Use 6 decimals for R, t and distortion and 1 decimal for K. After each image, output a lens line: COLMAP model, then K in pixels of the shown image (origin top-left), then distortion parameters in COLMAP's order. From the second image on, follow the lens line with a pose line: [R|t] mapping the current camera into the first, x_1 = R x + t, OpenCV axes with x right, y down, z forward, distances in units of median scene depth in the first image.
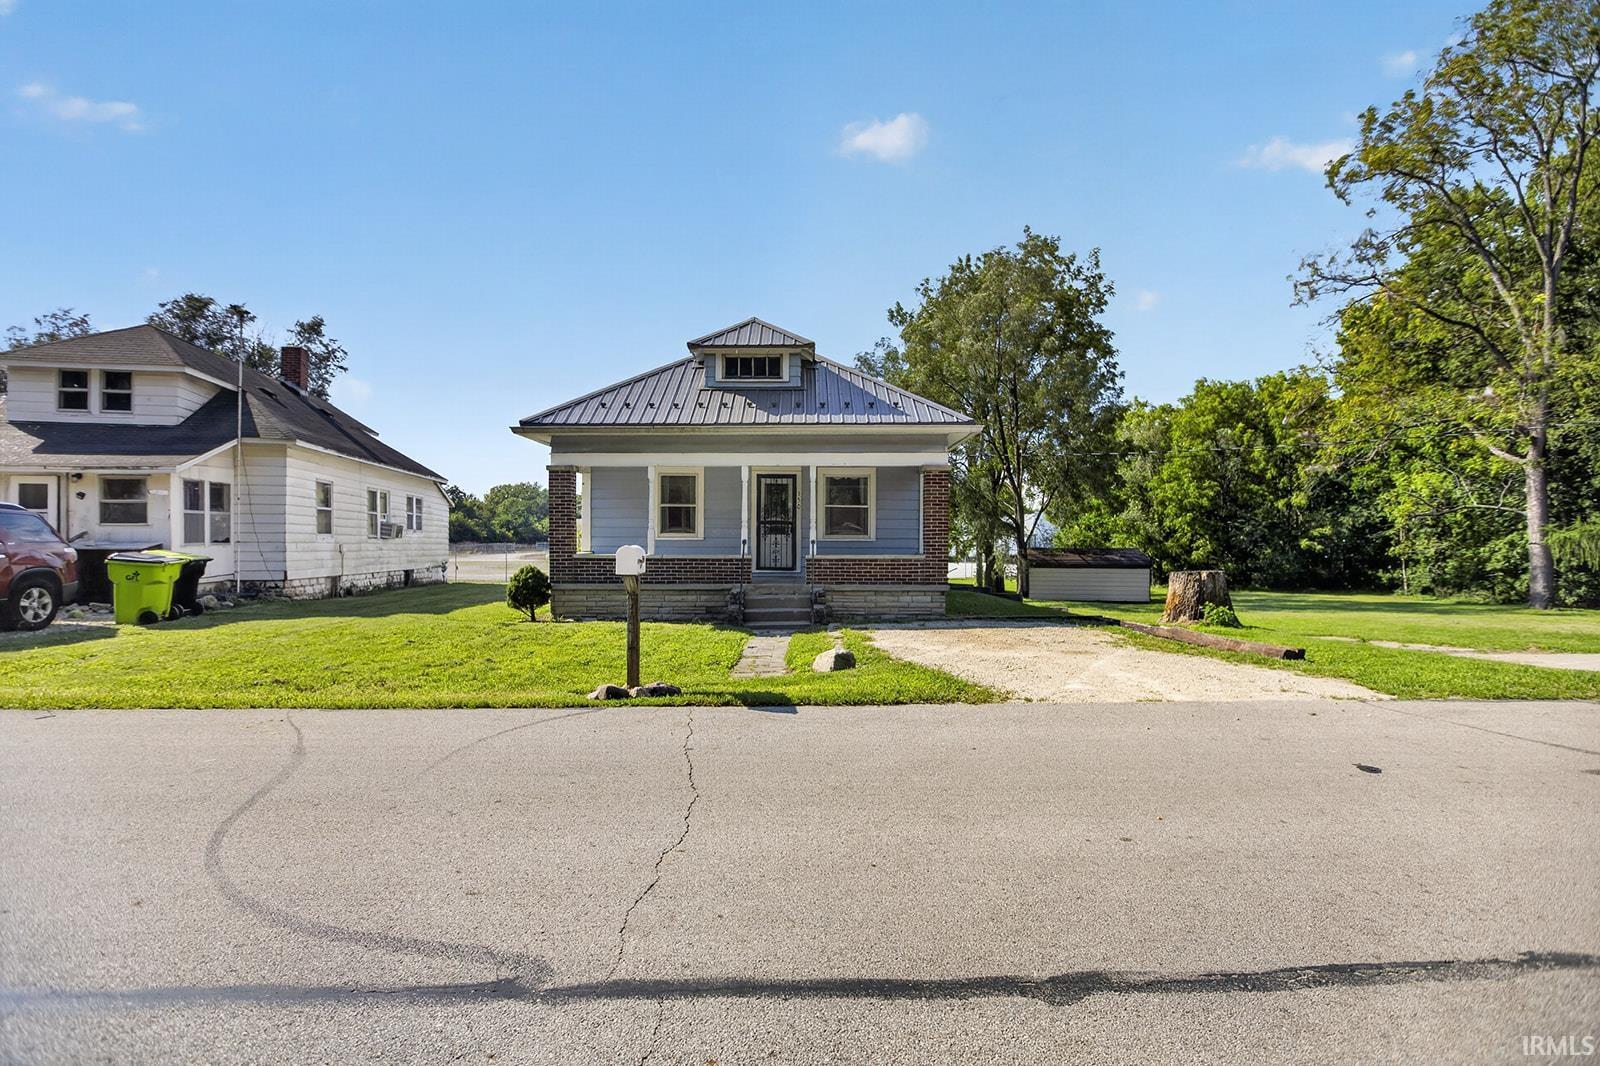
lens RADIAL K [[775.2, 0, 838.7], [0, 775.2, 556.3], [0, 0, 1]] dist [-0.020555, 0.030293]
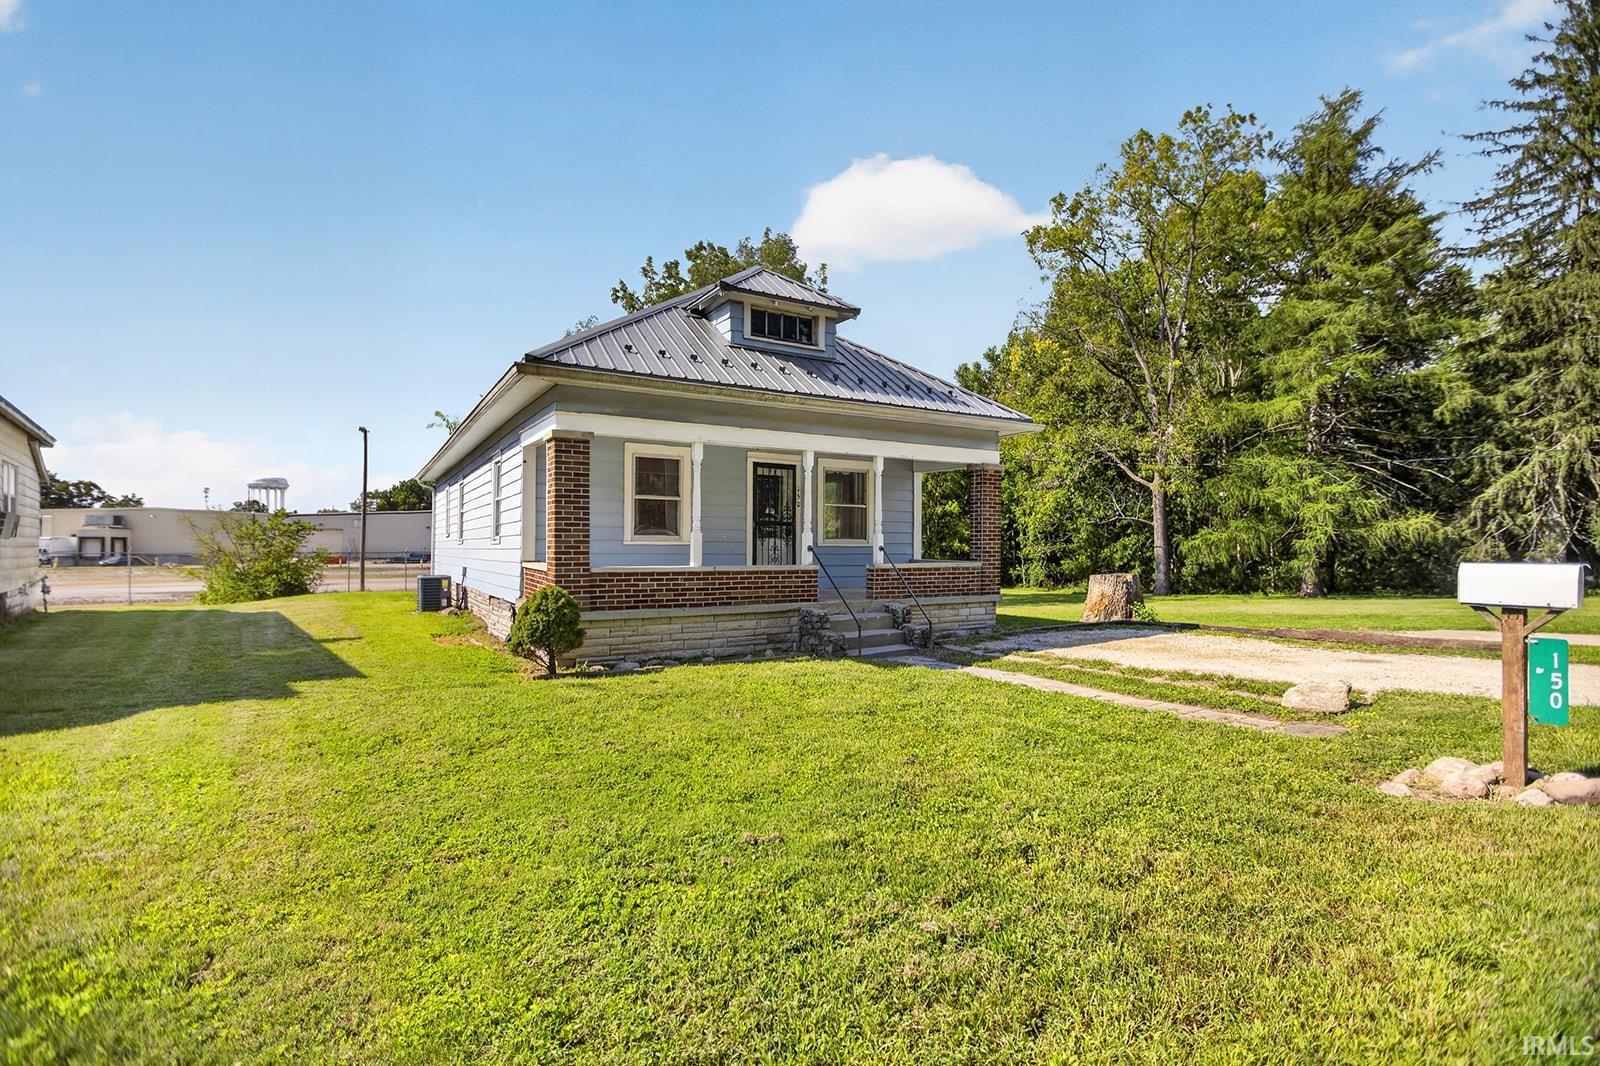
lens RADIAL K [[757.2, 0, 807.7], [0, 757.2, 545.1], [0, 0, 1]] dist [-0.001928, 0.006299]
pose [[0.858855, 0.002474, 0.512212, -0.217842], [0.005072, 0.999898, -0.013333, -0.004859], [-0.512193, 0.014049, 0.858755, 0.147868]]
